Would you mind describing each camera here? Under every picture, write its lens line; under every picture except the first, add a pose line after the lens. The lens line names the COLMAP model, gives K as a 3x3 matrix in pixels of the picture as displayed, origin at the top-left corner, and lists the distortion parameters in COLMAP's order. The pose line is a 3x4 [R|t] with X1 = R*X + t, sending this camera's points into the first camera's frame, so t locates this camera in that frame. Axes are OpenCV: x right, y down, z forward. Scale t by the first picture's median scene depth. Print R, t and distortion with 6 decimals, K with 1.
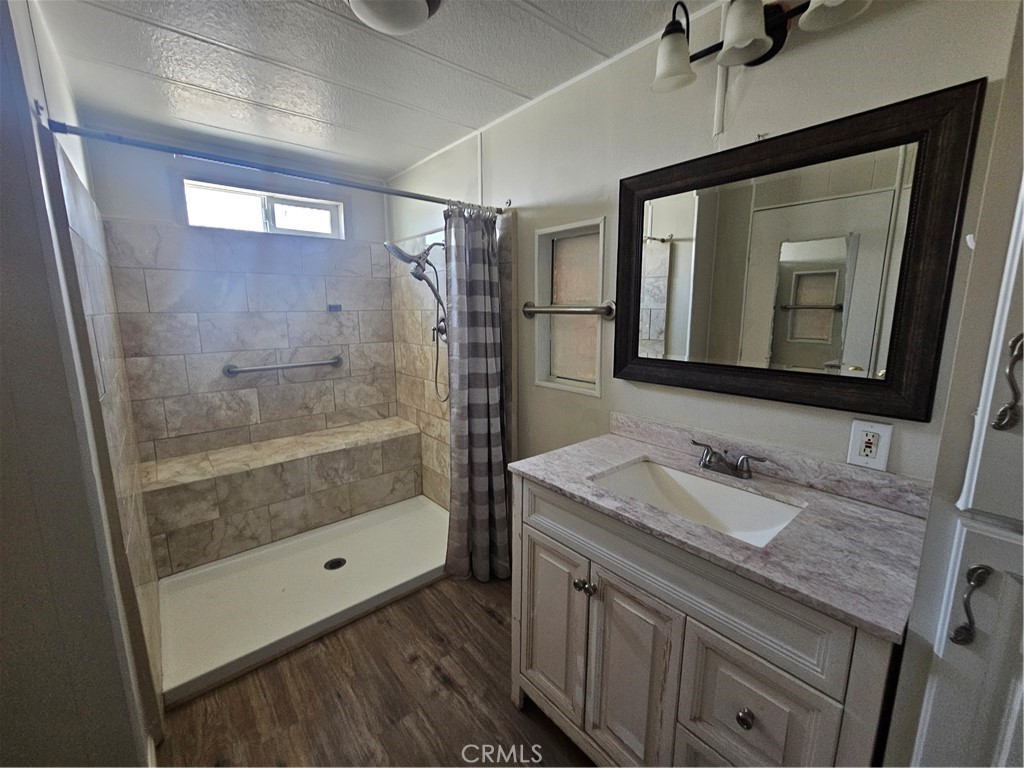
lens RADIAL K [[419.1, 0, 509.6], [0, 419.1, 380.3], [0, 0, 1]] dist [0.002742, -0.001564]
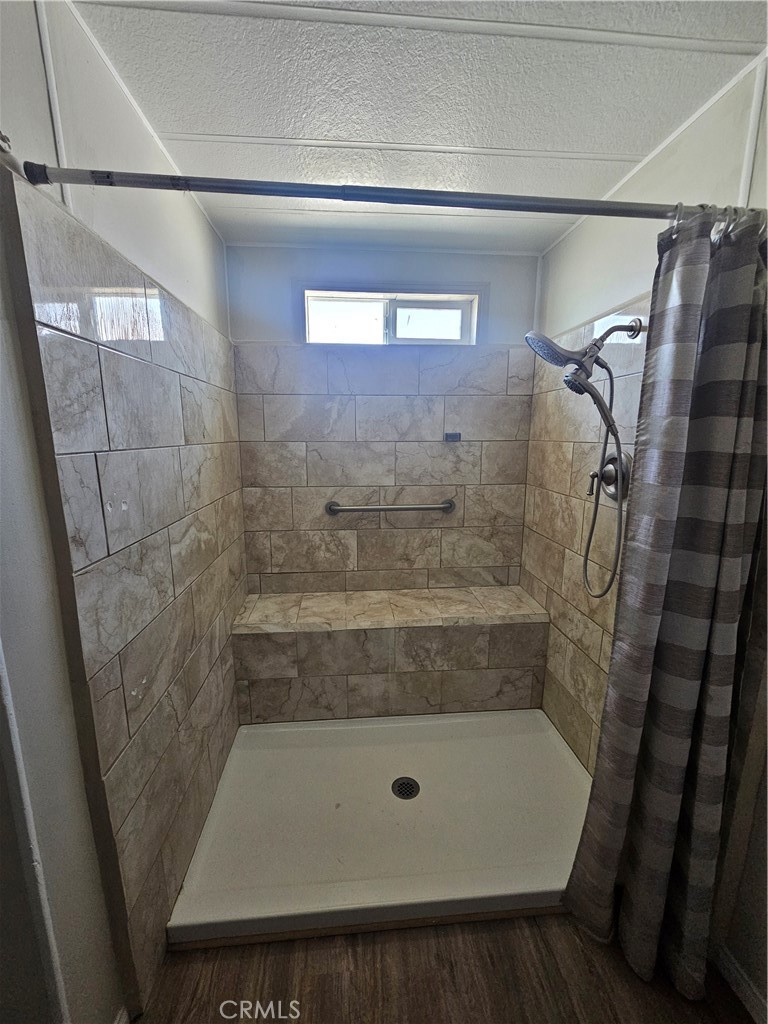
lens RADIAL K [[419.1, 0, 381.9], [0, 419.1, 514.1], [0, 0, 1]] dist [0.002742, -0.001564]
pose [[0.815139, 0.115182, -0.567698, -0.087022], [-0.104123, 0.993204, 0.052007, -0.071547], [0.569830, 0.016717, 0.821592, 0.361921]]
